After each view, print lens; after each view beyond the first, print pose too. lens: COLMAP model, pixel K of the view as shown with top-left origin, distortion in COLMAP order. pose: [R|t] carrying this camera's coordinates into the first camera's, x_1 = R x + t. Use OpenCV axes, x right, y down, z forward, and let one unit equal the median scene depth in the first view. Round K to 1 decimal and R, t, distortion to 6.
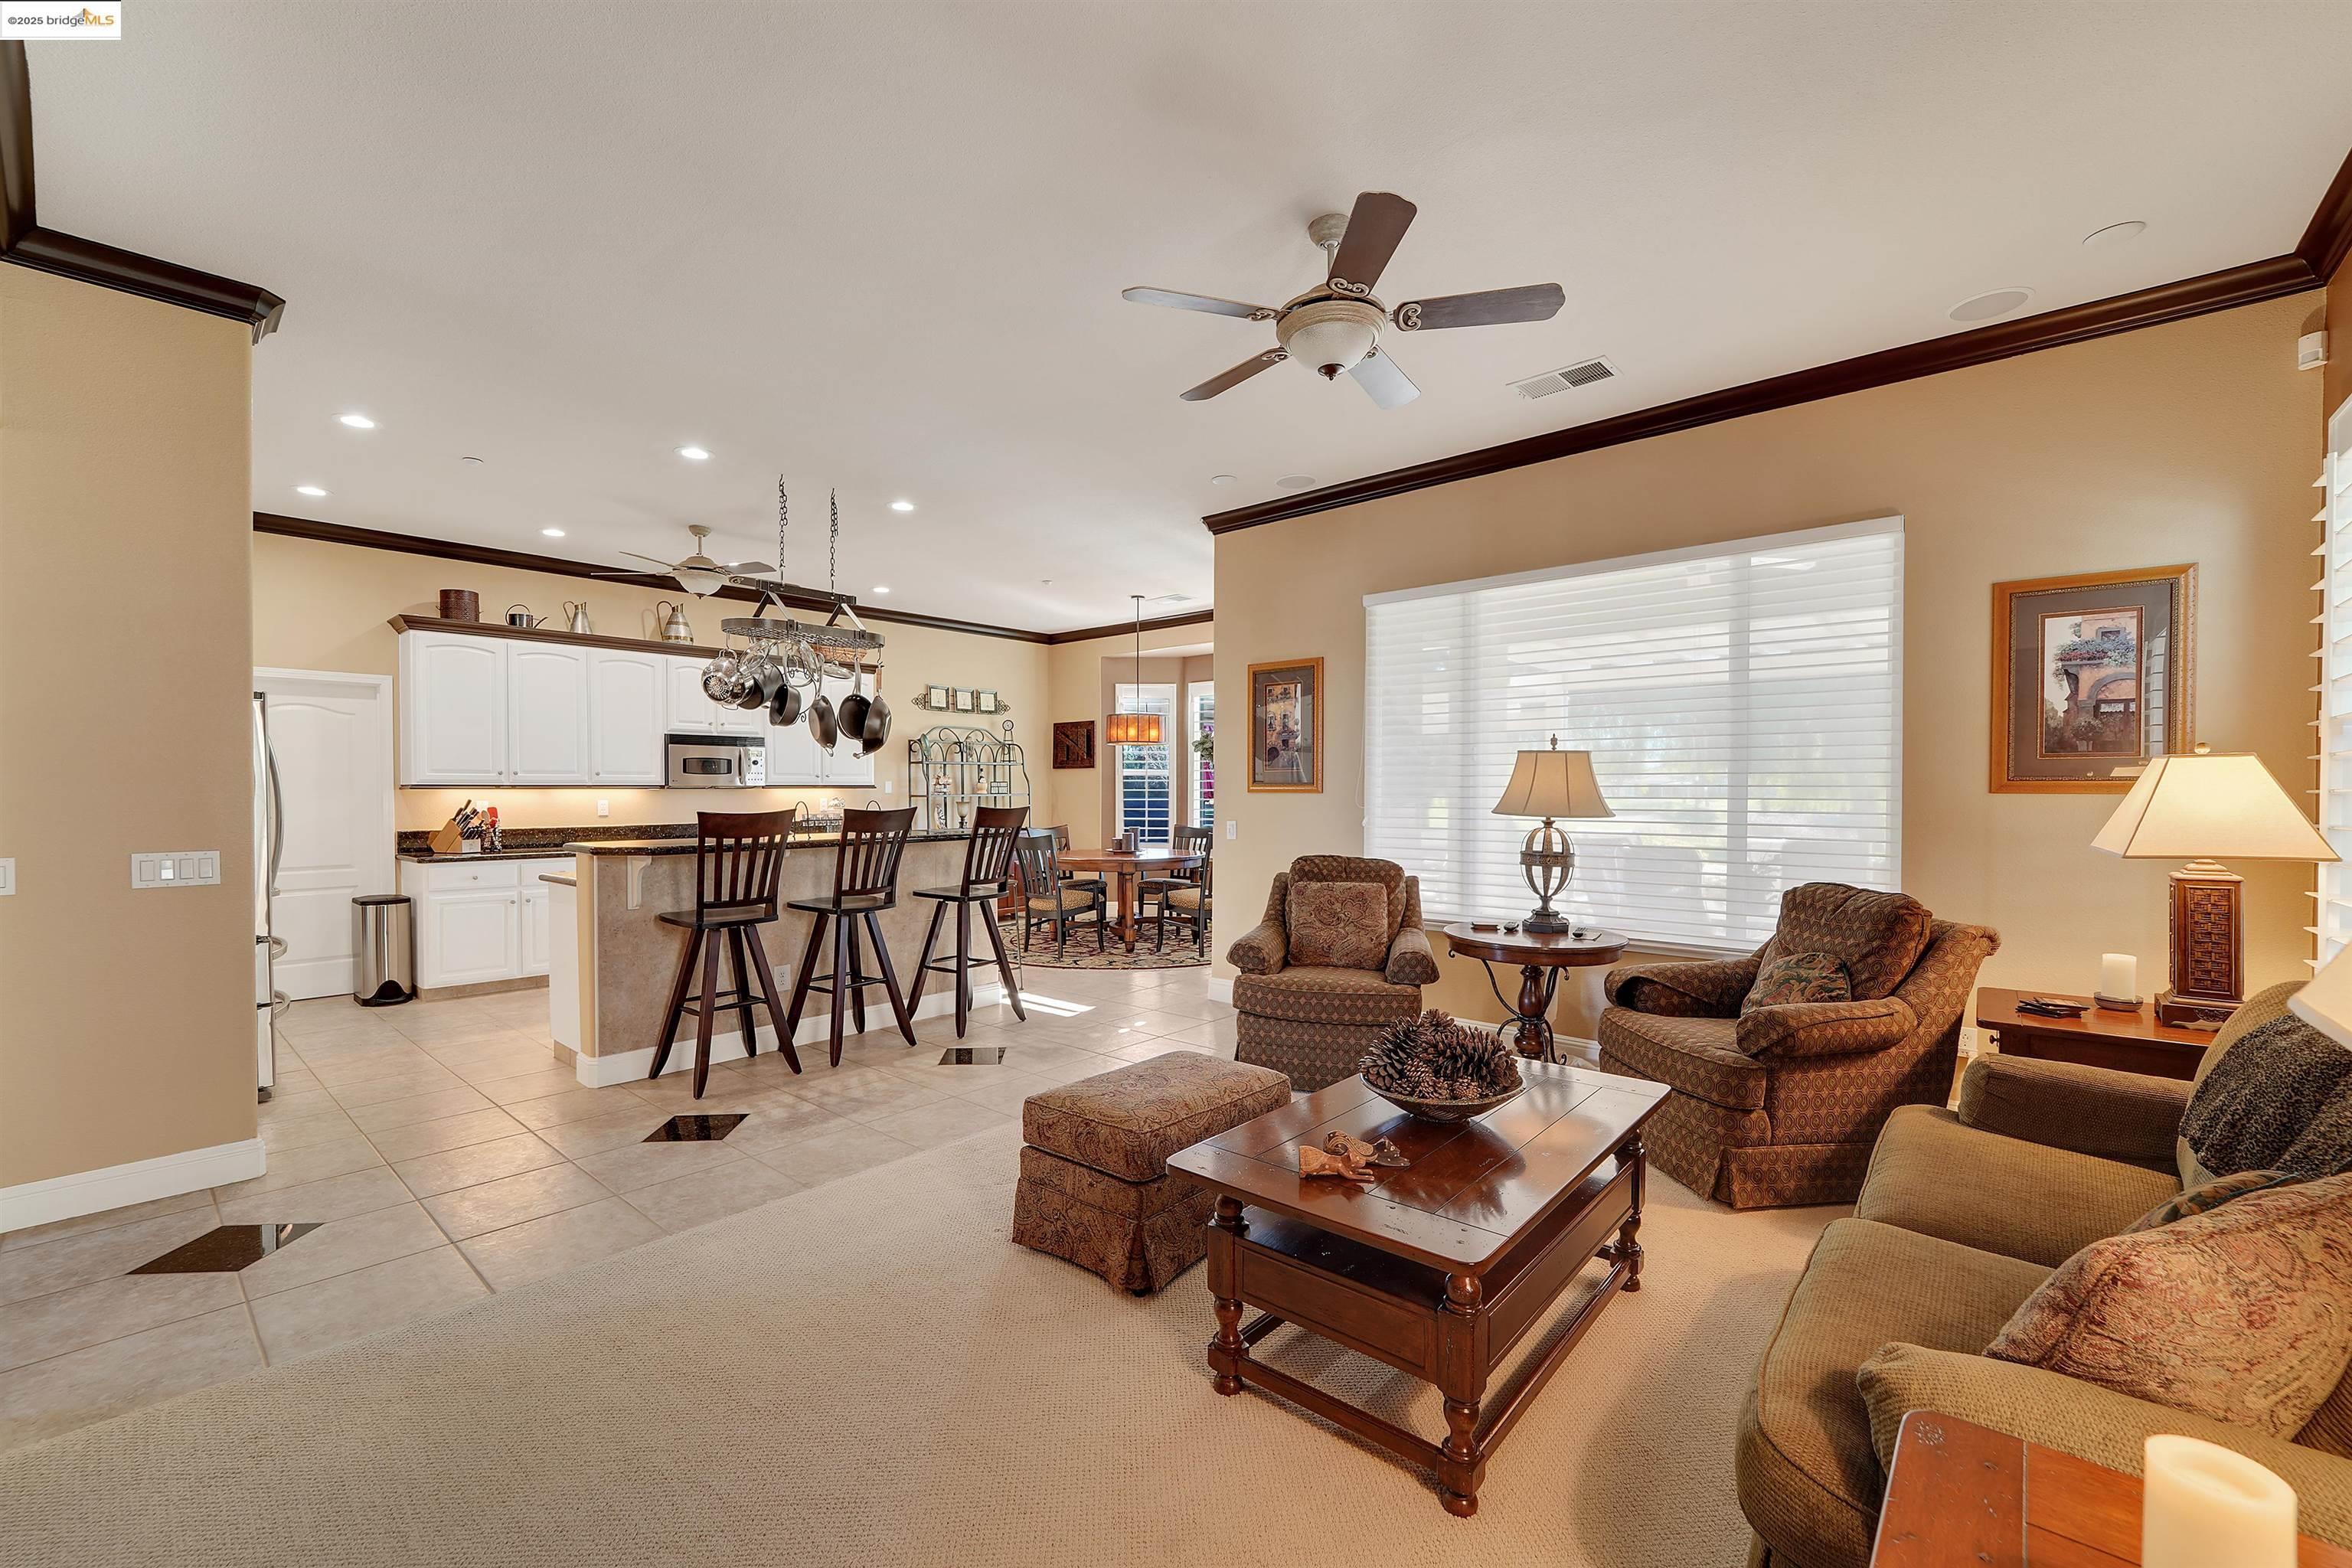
lens RADIAL K [[973.0, 0, 1183.5], [0, 973.0, 802.8], [0, 0, 1]] dist [-0.013289, -0.001309]
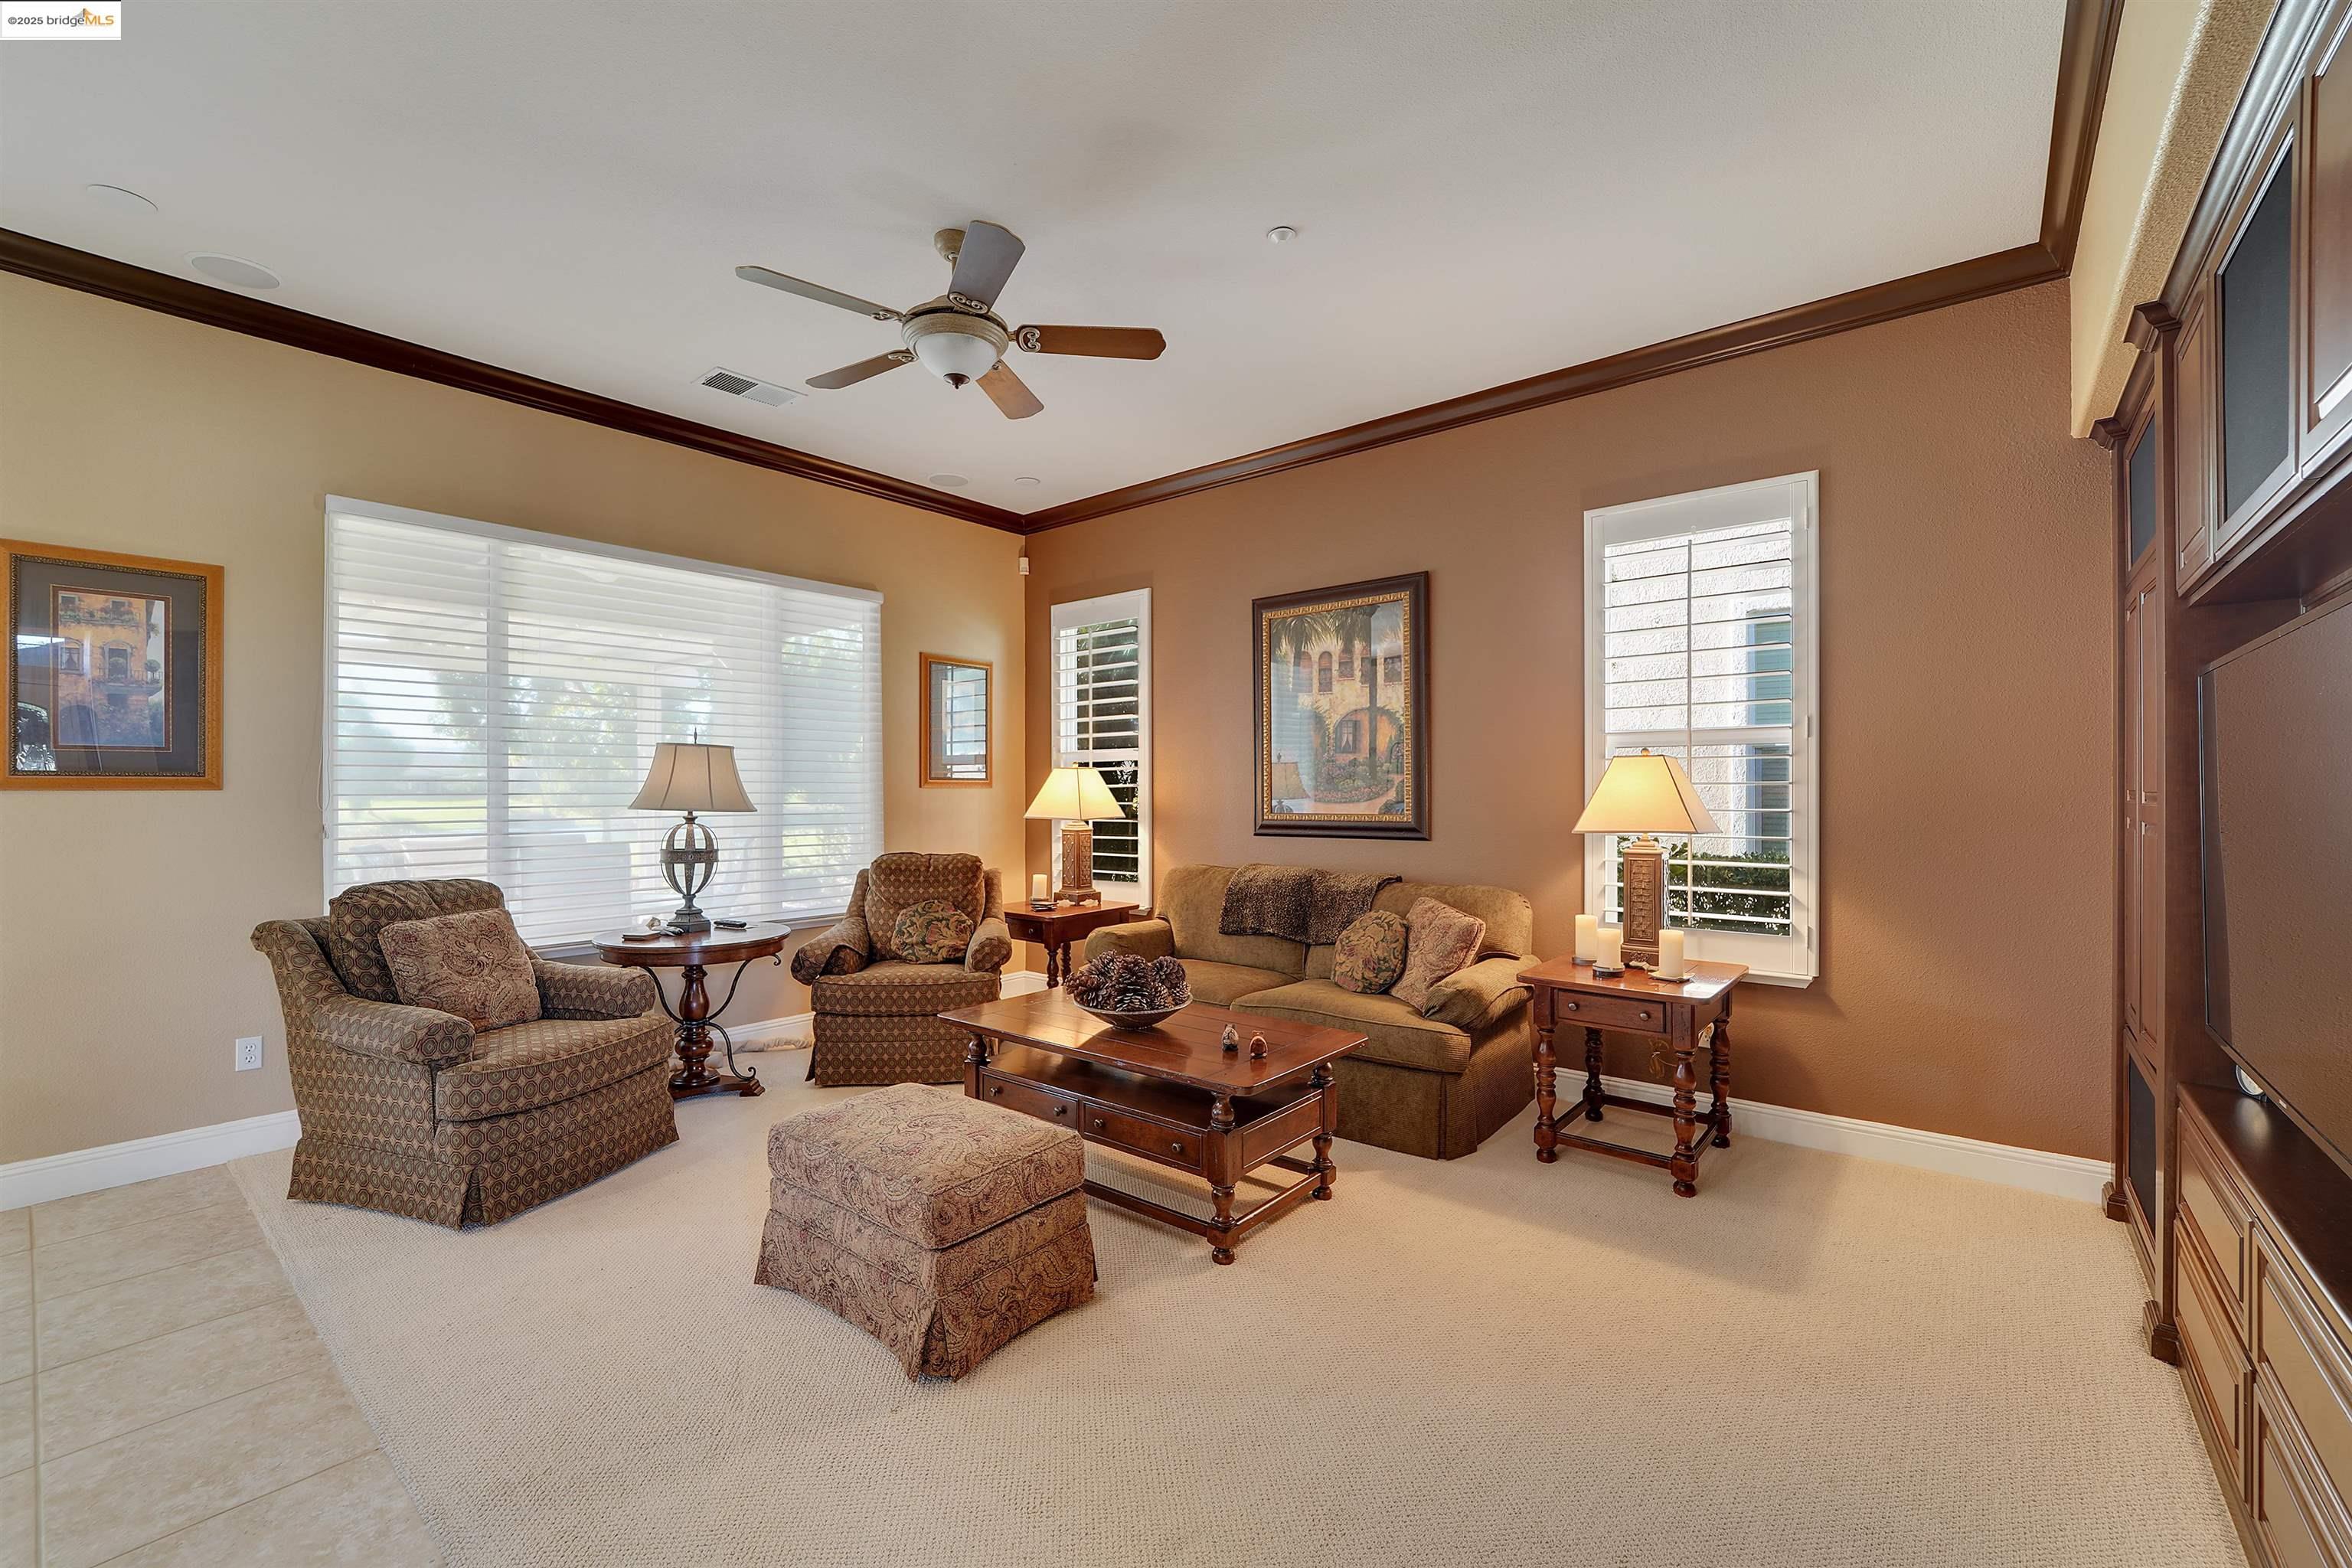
lens RADIAL K [[973.0, 0, 1165.7], [0, 973.0, 787.1], [0, 0, 1]] dist [-0.013289, -0.001309]
pose [[-0.025606, 0.002672, 0.999669, -0.415639], [0.016622, 0.999859, -0.002246, -0.000733], [-0.999534, 0.016559, -0.025647, 0.374888]]
